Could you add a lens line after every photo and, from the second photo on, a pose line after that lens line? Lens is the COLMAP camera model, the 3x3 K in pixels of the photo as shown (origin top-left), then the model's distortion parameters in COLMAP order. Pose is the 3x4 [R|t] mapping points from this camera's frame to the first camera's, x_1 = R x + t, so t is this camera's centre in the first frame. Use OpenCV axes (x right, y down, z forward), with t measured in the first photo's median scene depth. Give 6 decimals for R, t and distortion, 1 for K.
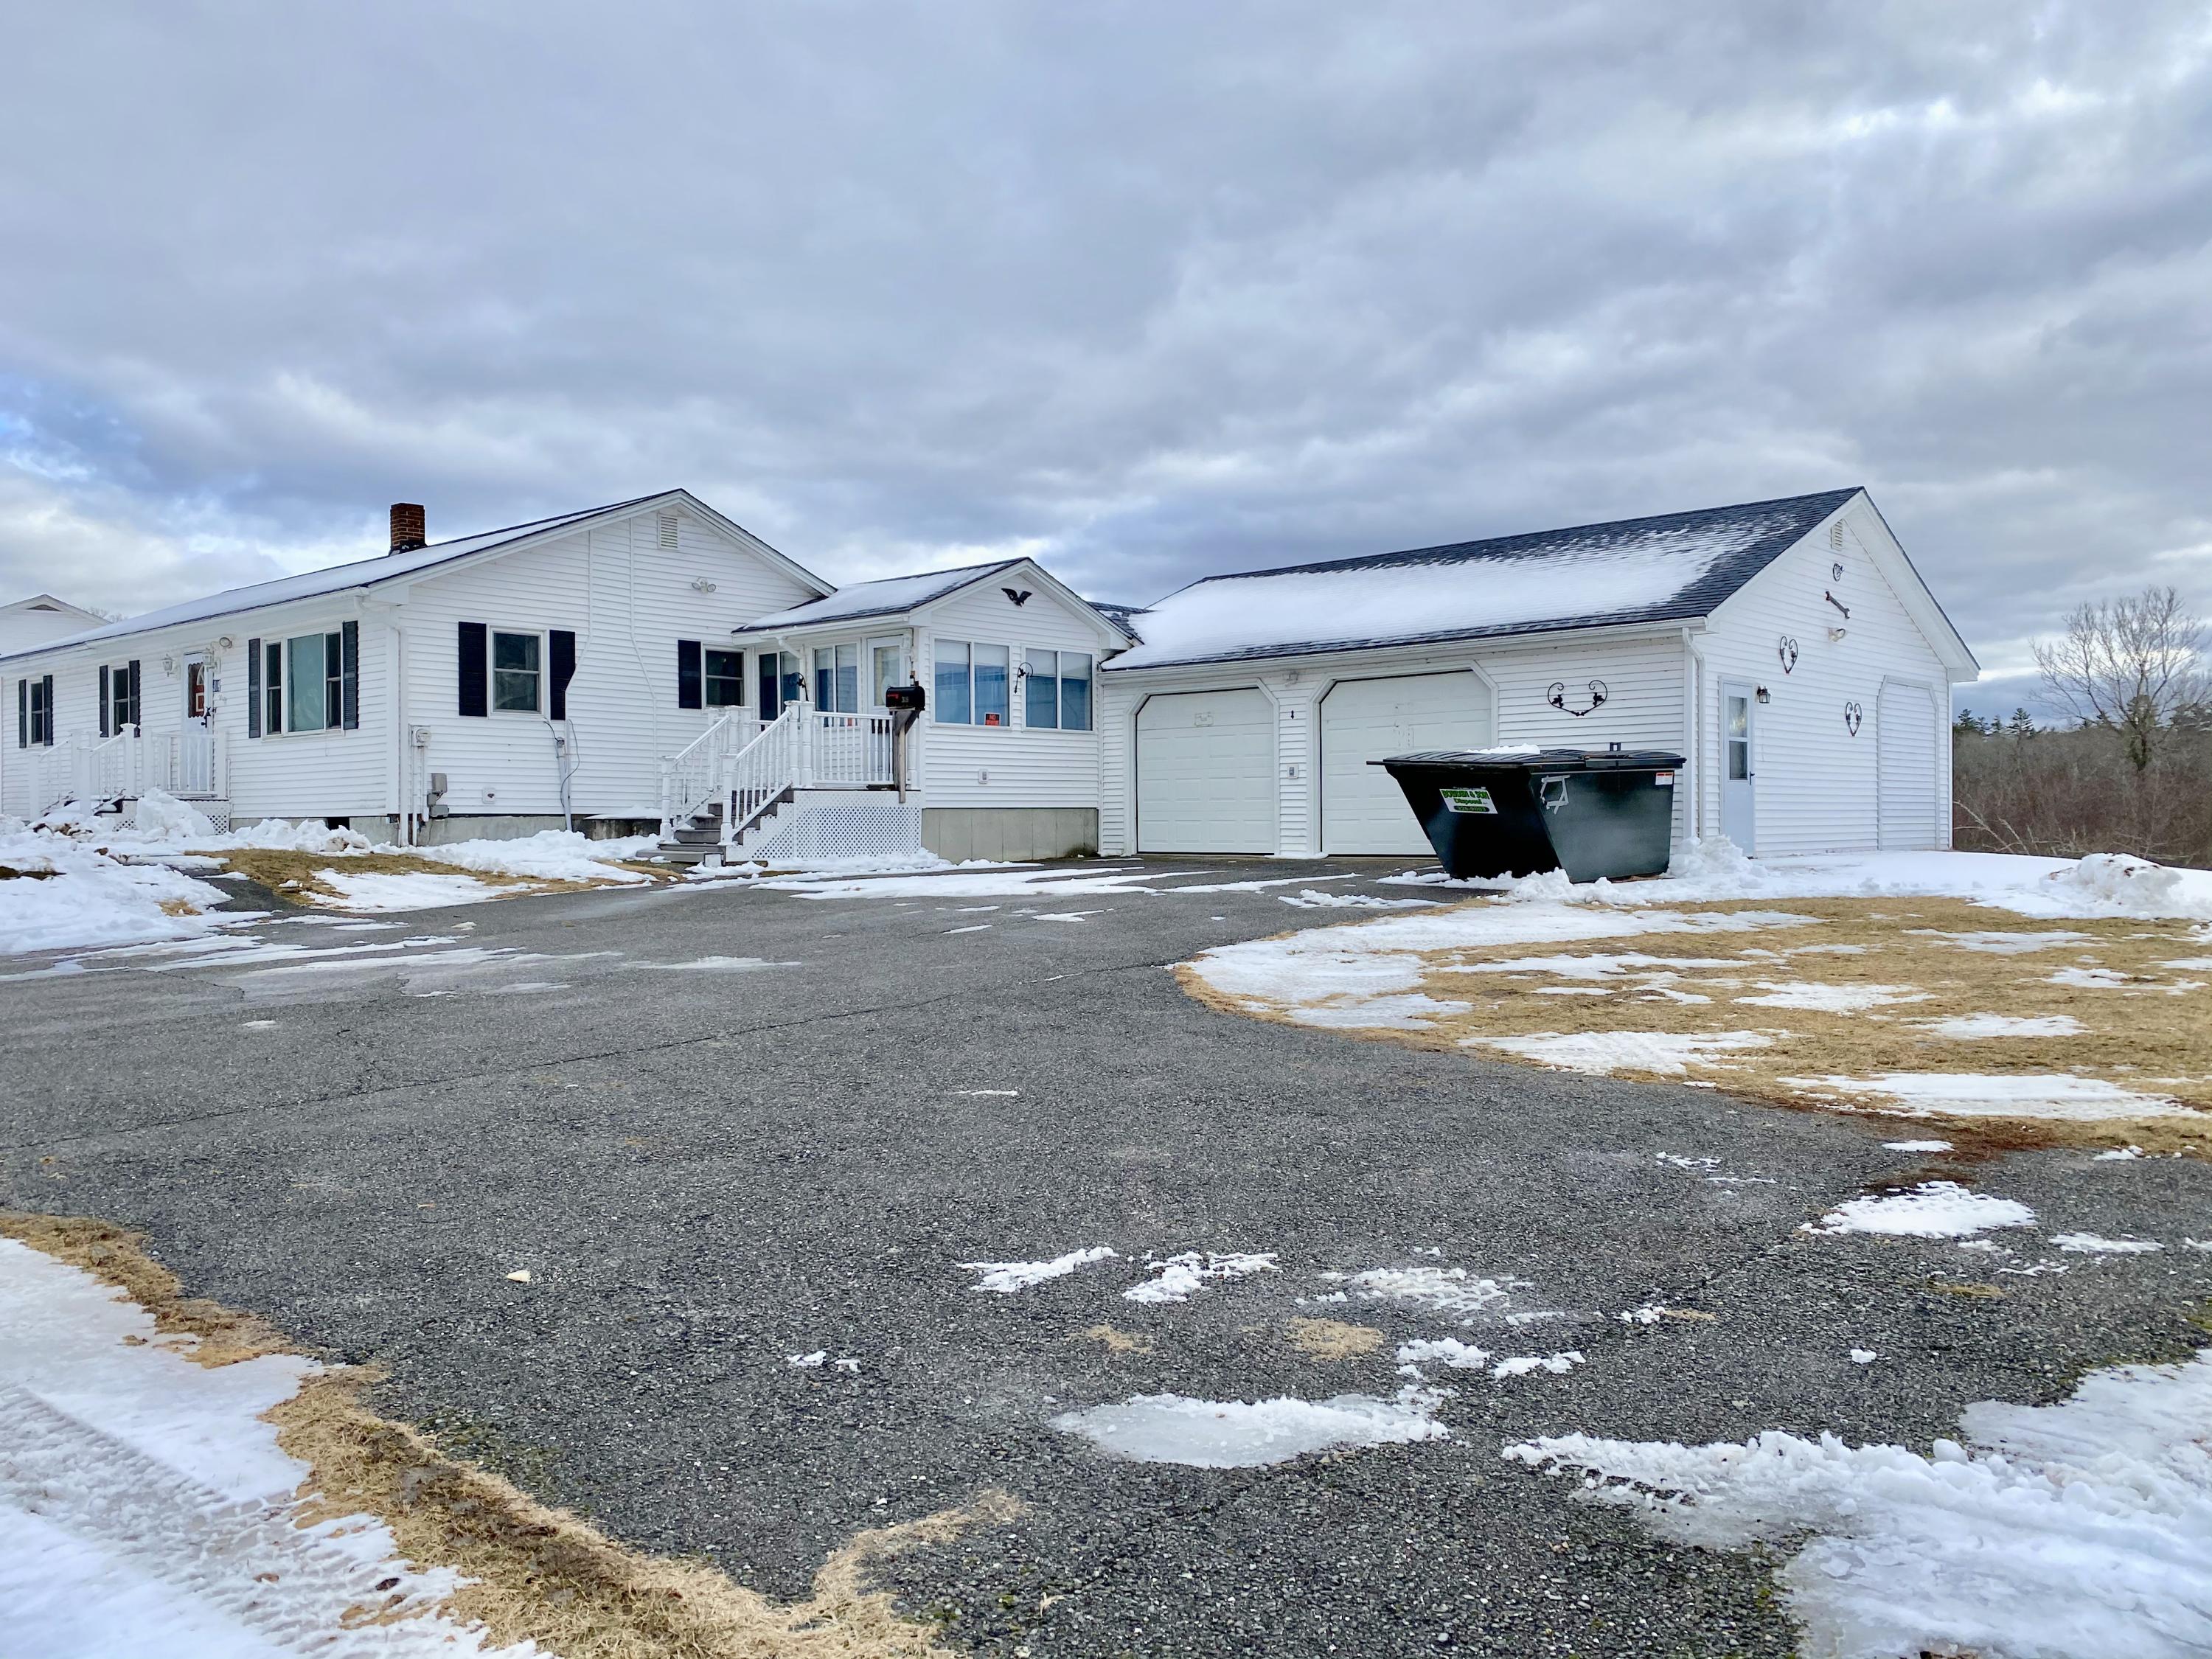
lens RADIAL K [[1666.2, 0, 1095.8], [0, 1666.2, 902.4], [0, 0, 1]] dist [0.058960, -0.067617]
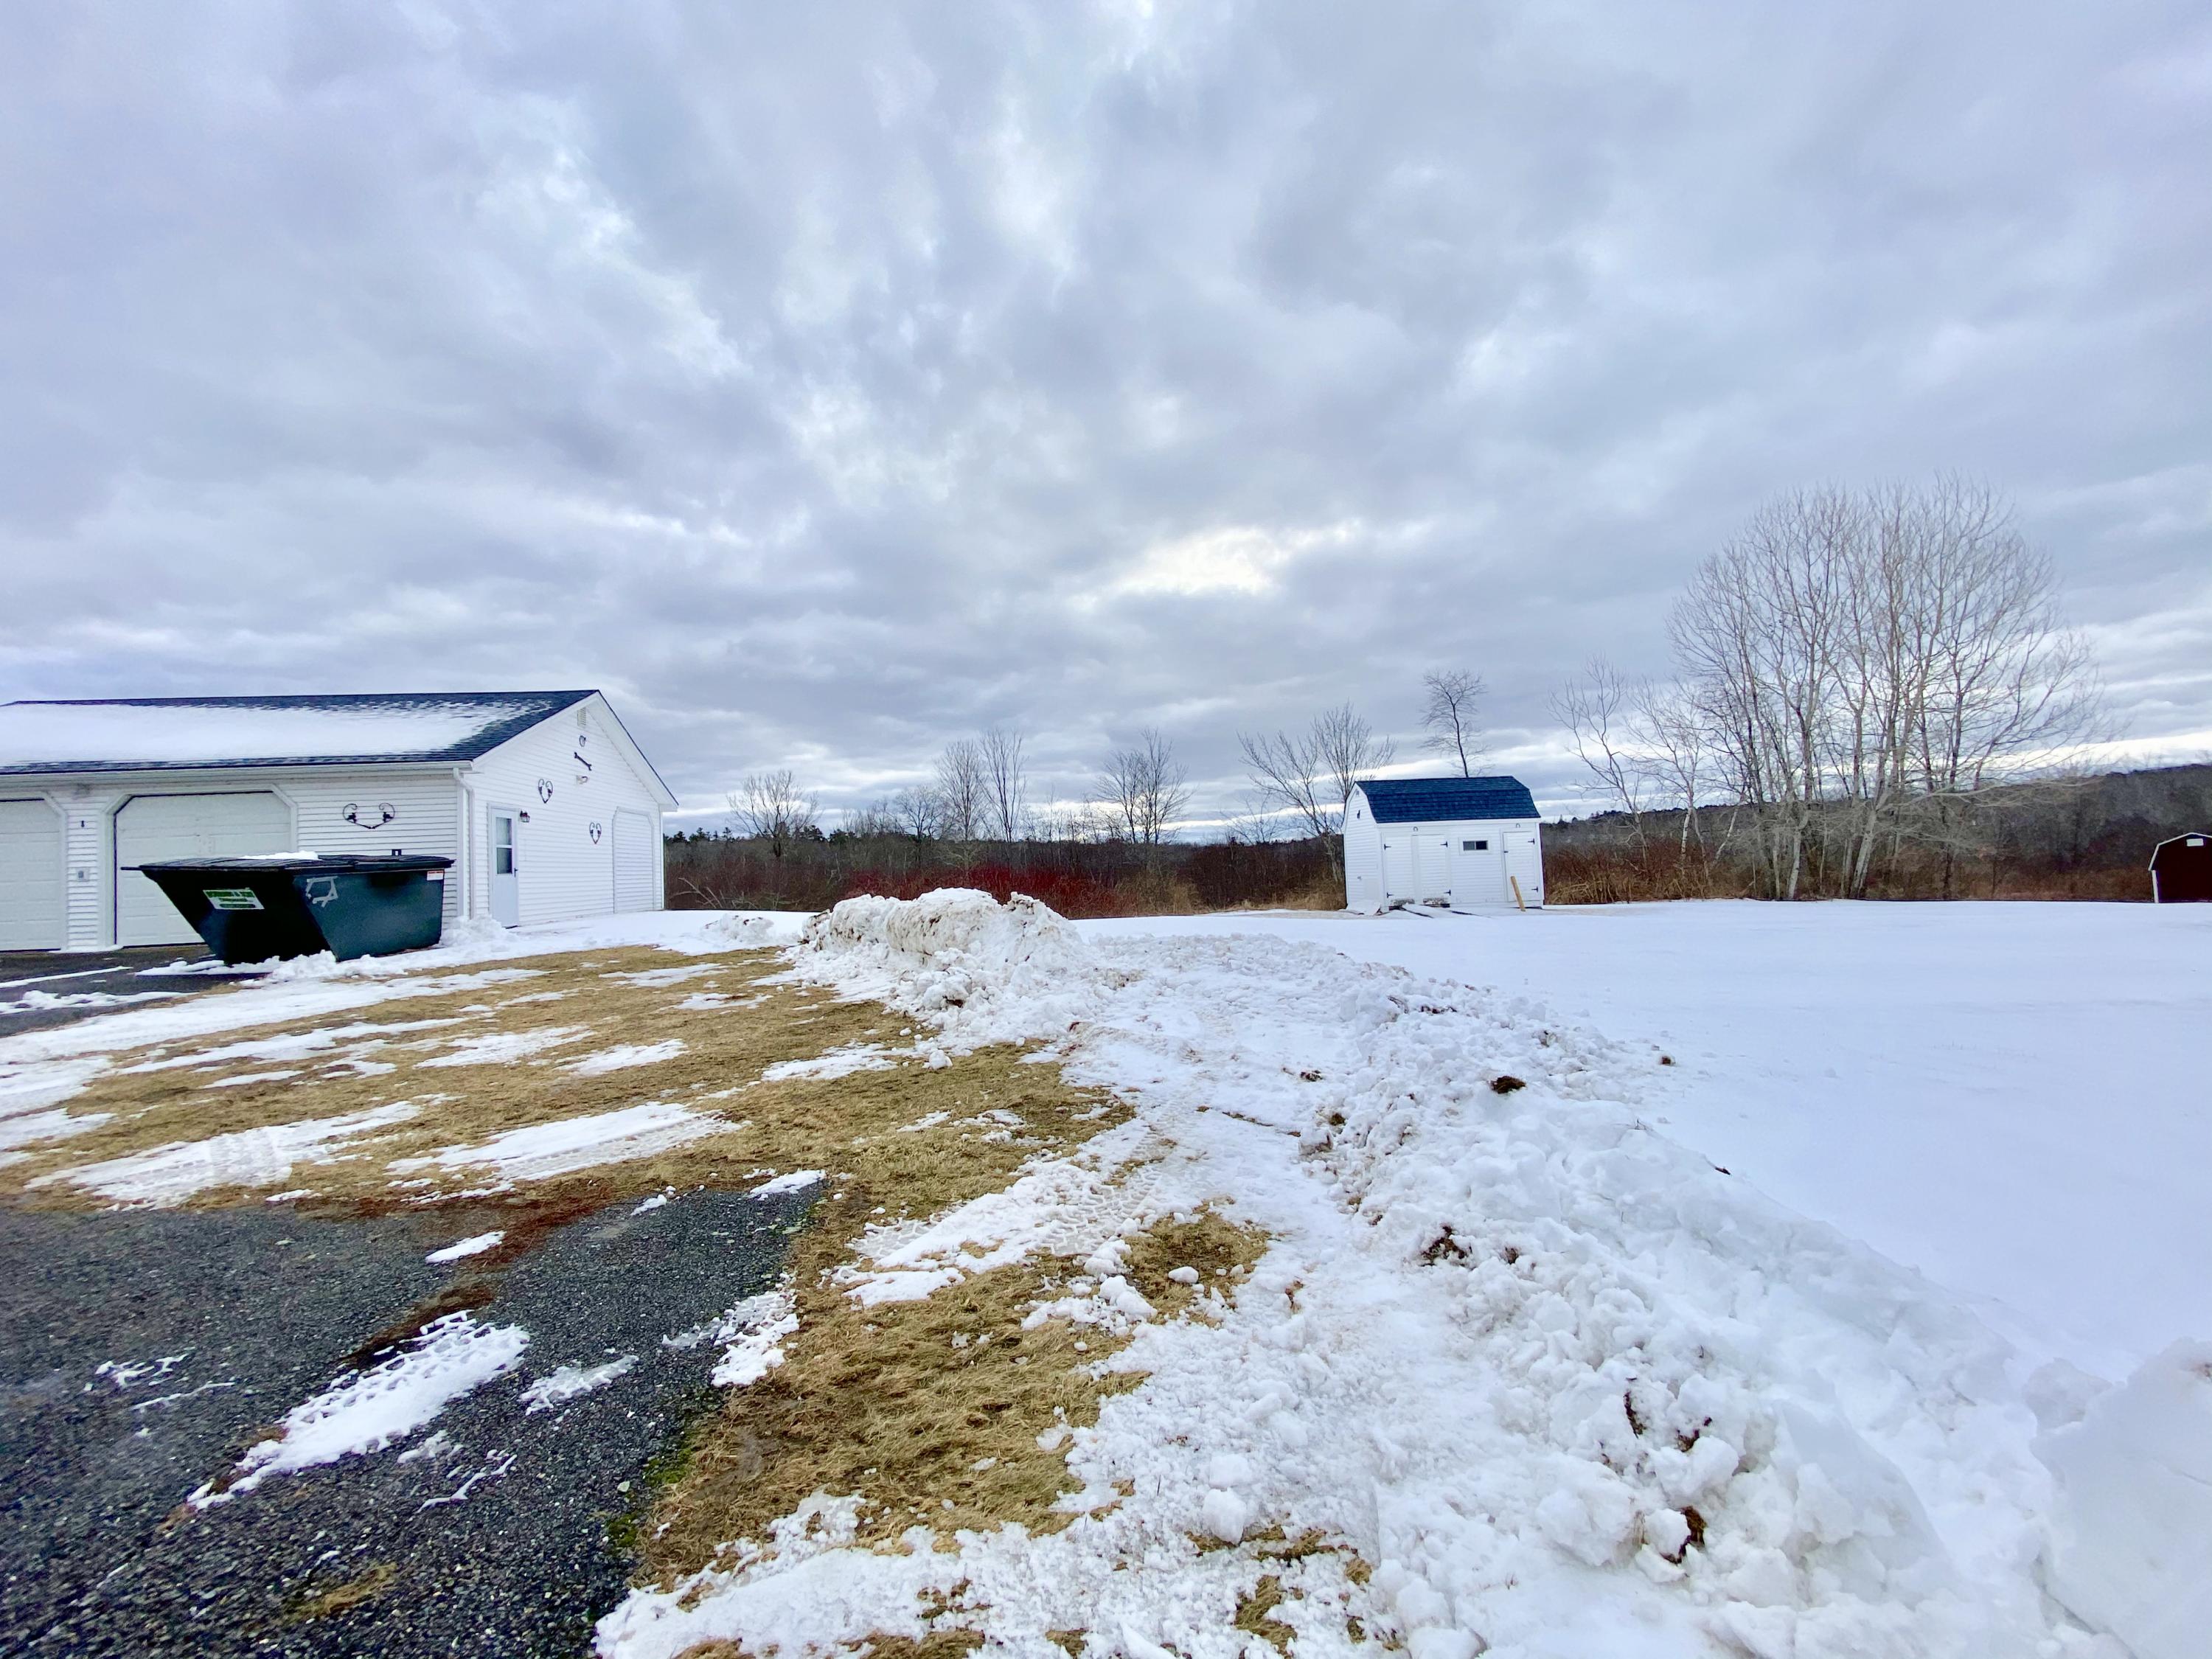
lens RADIAL K [[865.4, 0, 1106.0], [0, 865.4, 829.5], [0, 0, 1]] dist [-0.014290, -0.000359]
pose [[0.617164, 0.009283, 0.786779, 0.115071], [0.078345, 0.994236, -0.073186, -0.015196], [-0.782924, 0.106808, 0.612880, 0.124946]]
